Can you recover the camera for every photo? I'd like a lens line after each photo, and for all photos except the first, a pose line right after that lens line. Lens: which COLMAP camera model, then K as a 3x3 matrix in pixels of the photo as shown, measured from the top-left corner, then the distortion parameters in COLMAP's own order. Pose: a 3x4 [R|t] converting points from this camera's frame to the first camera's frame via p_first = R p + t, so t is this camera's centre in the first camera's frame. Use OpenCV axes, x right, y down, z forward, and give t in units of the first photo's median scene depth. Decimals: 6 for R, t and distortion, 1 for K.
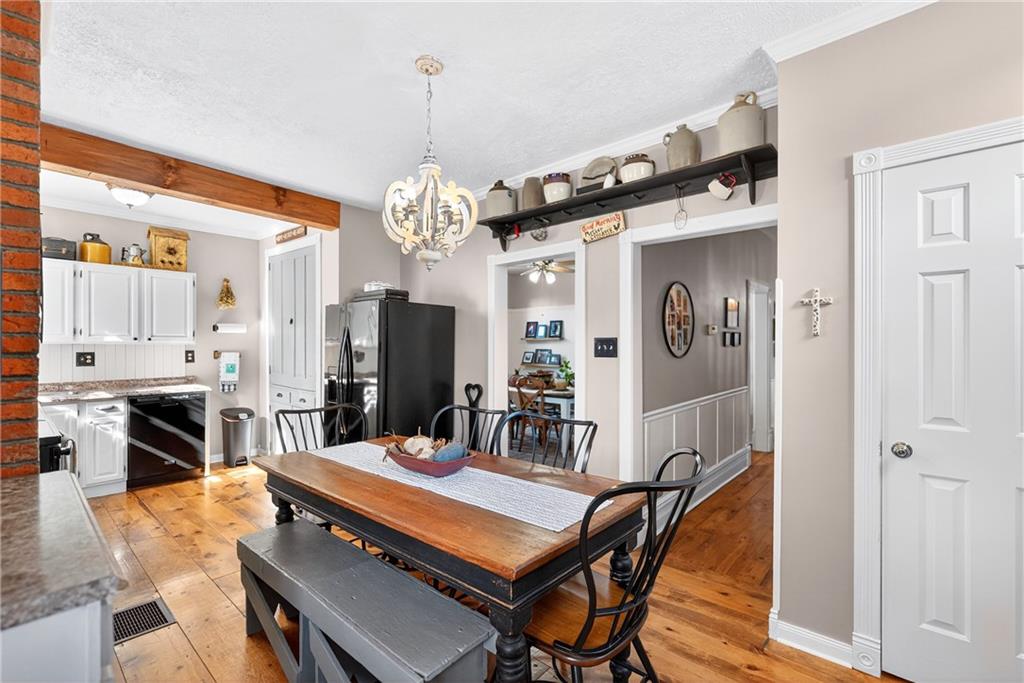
lens RADIAL K [[450.5, 0, 512.9], [0, 450.5, 343.0], [0, 0, 1]] dist [0.000840, 0.000587]
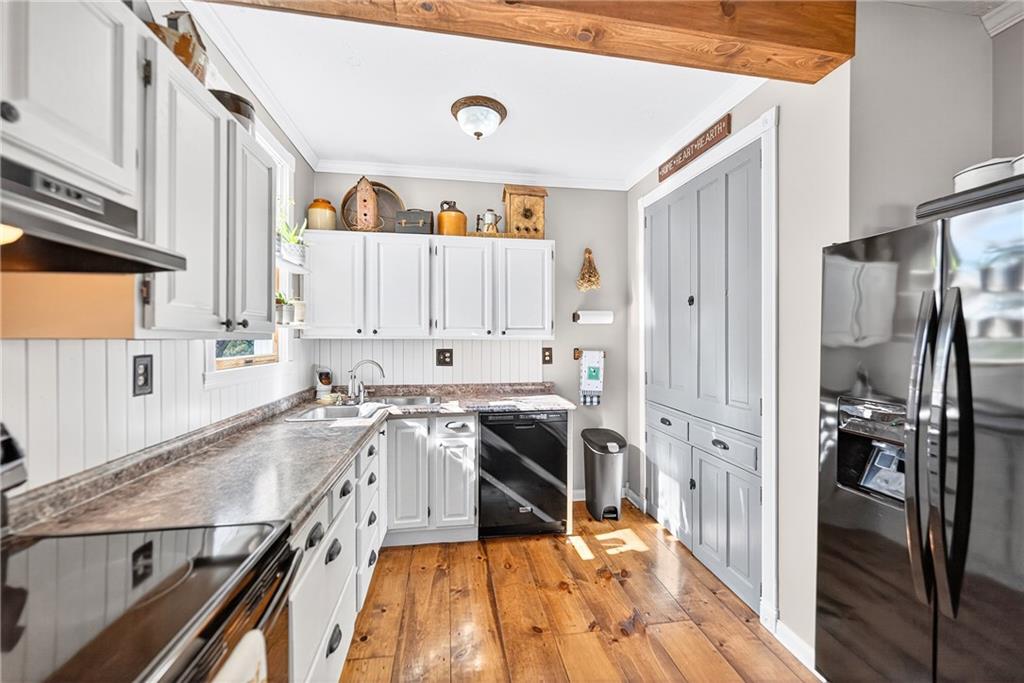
lens RADIAL K [[416.4, 0, 515.2], [0, 416.4, 339.5], [0, 0, 1]] dist [-0.000061, -0.000013]
pose [[0.775565, 0.003593, -0.631258, -0.351231], [-0.000467, 0.999987, 0.005118, -0.000384], [0.631268, -0.003674, 0.775556, 0.470005]]
